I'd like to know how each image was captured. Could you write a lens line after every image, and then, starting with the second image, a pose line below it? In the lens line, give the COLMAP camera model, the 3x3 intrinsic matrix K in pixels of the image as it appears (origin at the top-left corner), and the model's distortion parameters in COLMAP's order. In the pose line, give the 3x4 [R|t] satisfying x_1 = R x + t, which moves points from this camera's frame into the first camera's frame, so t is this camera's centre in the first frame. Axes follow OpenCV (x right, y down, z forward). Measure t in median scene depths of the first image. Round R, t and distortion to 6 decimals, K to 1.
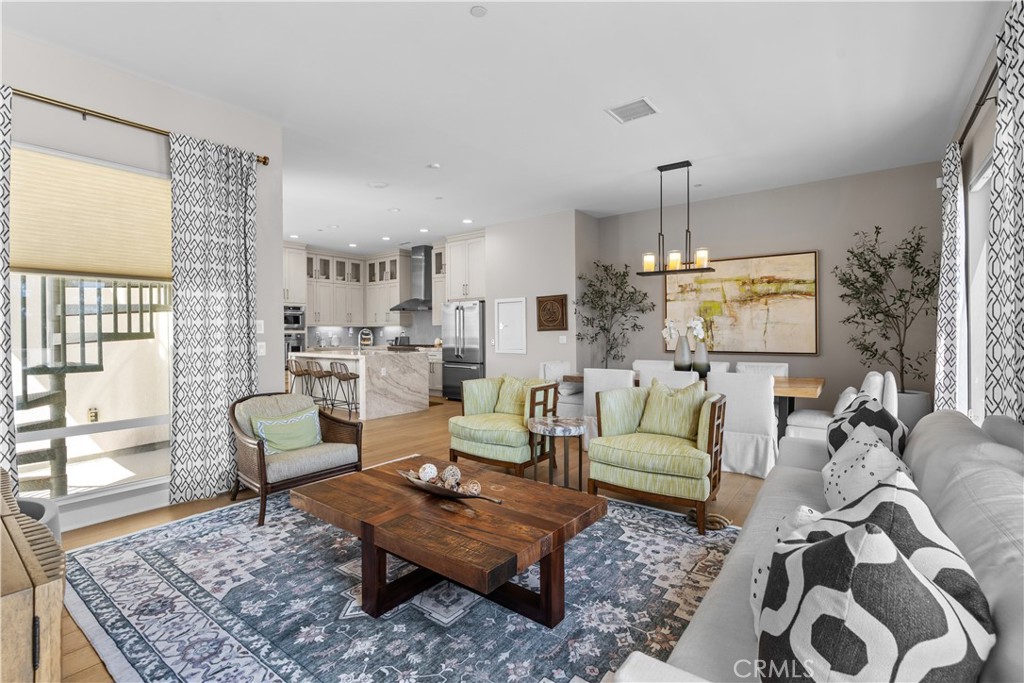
lens RADIAL K [[469.2, 0, 507.6], [0, 469.2, 339.0], [0, 0, 1]] dist [0.001967, 0.000312]
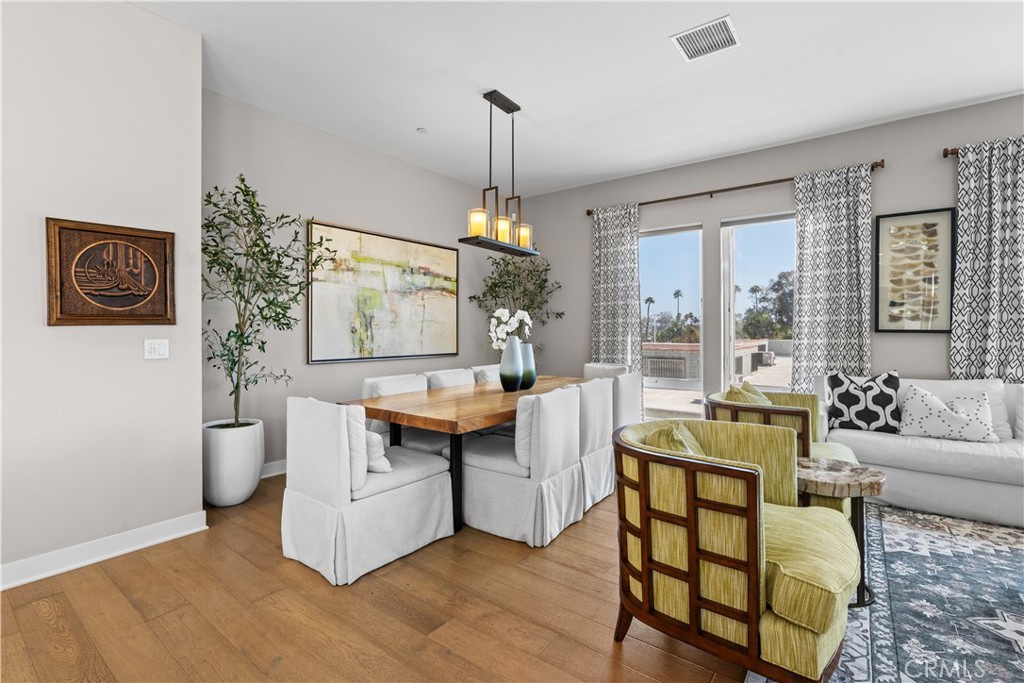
lens RADIAL K [[469.2, 0, 511.9], [0, 469.2, 334.1], [0, 0, 1]] dist [0.001967, 0.000312]
pose [[-0.009578, -0.000716, 0.999954, -0.310921], [0.013130, 0.999913, 0.000842, -0.008587], [-0.999868, 0.013137, -0.009568, 0.840782]]
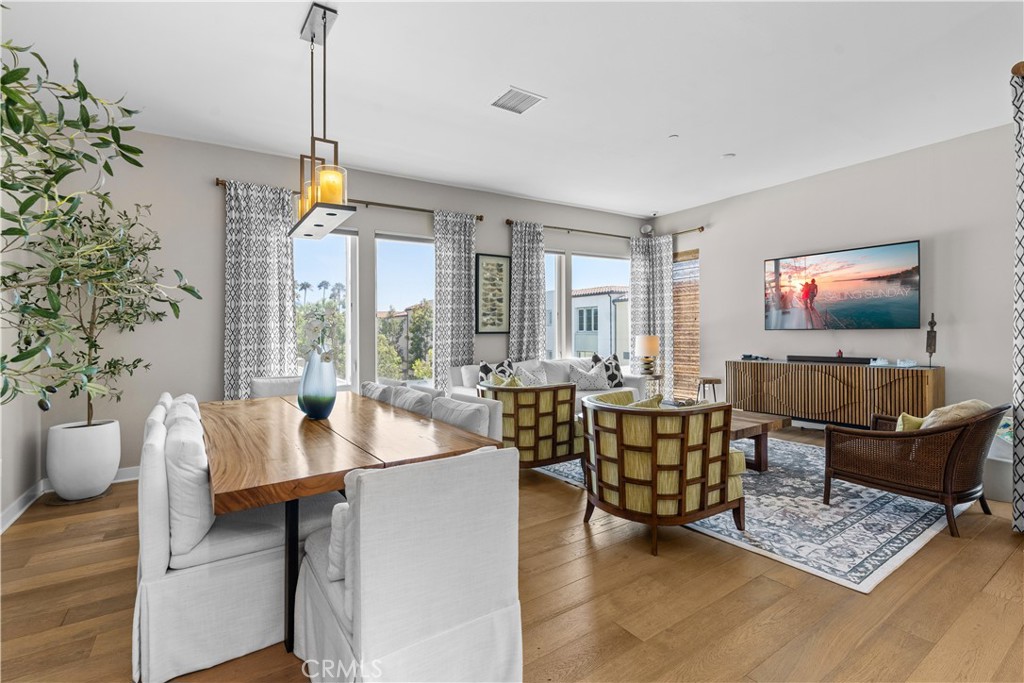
lens RADIAL K [[469.2, 0, 513.4], [0, 469.2, 331.6], [0, 0, 1]] dist [0.001967, 0.000312]
pose [[-0.943223, 0.030163, 0.330788, -0.016774], [0.033201, 0.999442, 0.003535, -0.009687], [-0.330497, 0.014317, -0.943698, 1.215119]]
